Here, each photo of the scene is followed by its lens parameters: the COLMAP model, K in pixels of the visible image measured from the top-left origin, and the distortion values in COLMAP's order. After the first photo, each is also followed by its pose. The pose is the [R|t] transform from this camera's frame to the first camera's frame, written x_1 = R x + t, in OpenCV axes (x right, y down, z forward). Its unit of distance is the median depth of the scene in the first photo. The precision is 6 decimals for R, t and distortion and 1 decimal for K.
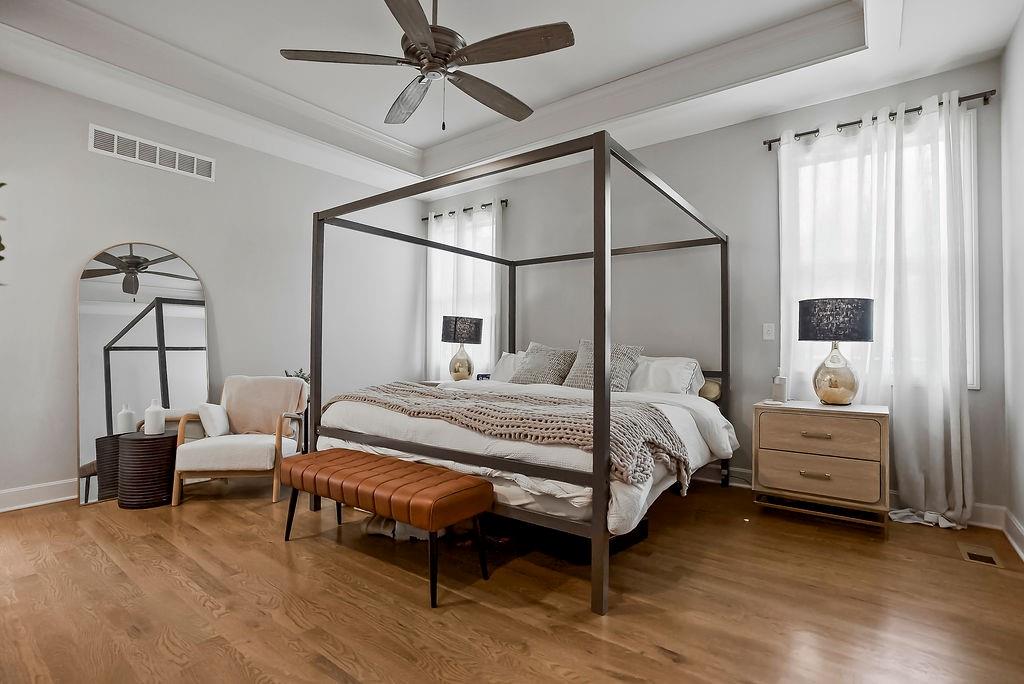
lens RADIAL K [[478.6, 0, 511.3], [0, 478.6, 345.2], [0, 0, 1]] dist [-0.013266, 0.006869]
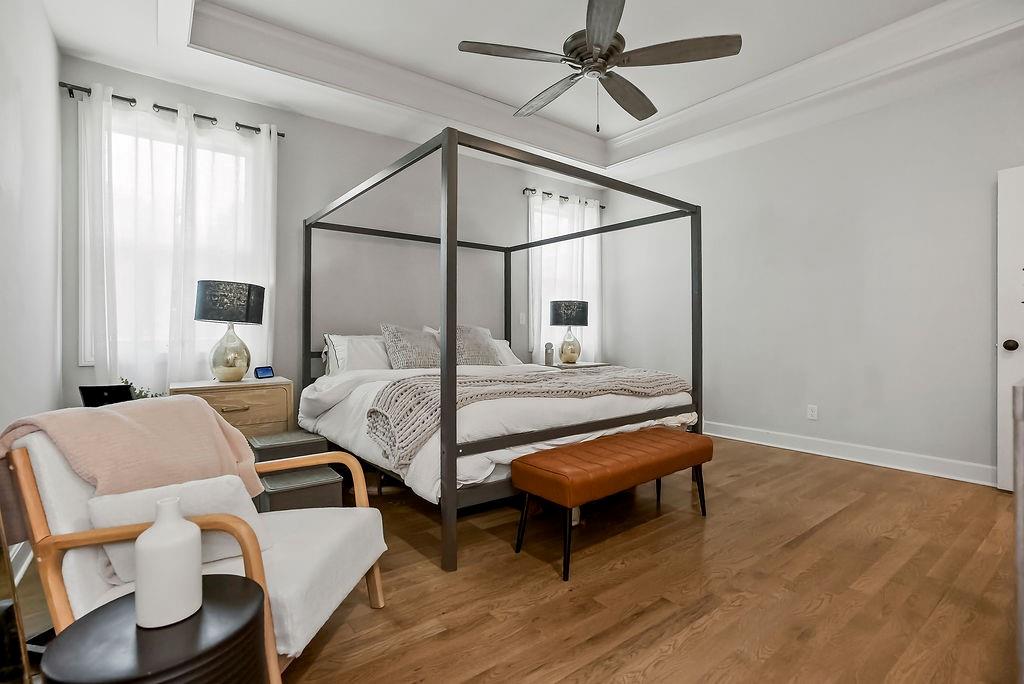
lens RADIAL K [[478.6, 0, 510.1], [0, 478.6, 334.4], [0, 0, 1]] dist [-0.013266, 0.006869]
pose [[0.266589, -0.012440, 0.963730, -1.079189], [-0.006039, 0.999876, 0.014577, -0.000673], [-0.963791, -0.009706, 0.266481, 0.771909]]
